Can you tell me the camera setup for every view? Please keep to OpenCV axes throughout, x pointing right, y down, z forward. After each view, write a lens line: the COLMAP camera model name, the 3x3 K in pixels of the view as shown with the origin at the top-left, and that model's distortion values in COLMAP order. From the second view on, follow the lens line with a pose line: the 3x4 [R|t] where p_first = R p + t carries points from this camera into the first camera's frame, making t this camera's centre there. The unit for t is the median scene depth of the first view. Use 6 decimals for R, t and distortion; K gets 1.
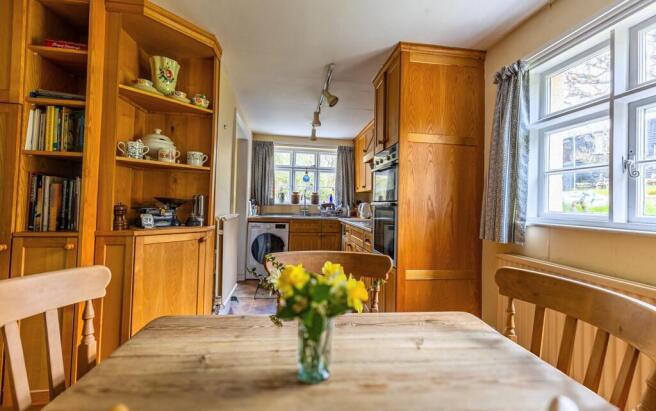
lens RADIAL K [[296.2, 0, 326.6], [0, 296.2, 198.3], [0, 0, 1]] dist [0.004111, -0.001442]
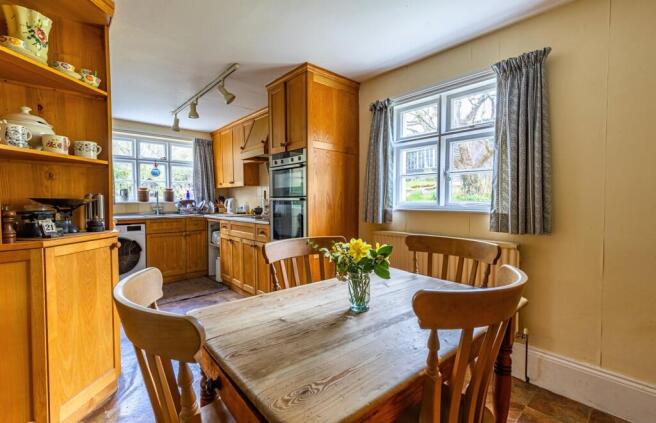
lens RADIAL K [[298.6, 0, 329.8], [0, 298.6, 213.8], [0, 0, 1]] dist [0.000347, -0.001586]
pose [[0.825991, -0.053205, 0.561166, -0.387691], [0.013464, 0.997114, 0.074721, -0.010063], [-0.563522, -0.054164, 0.824324, -0.072068]]
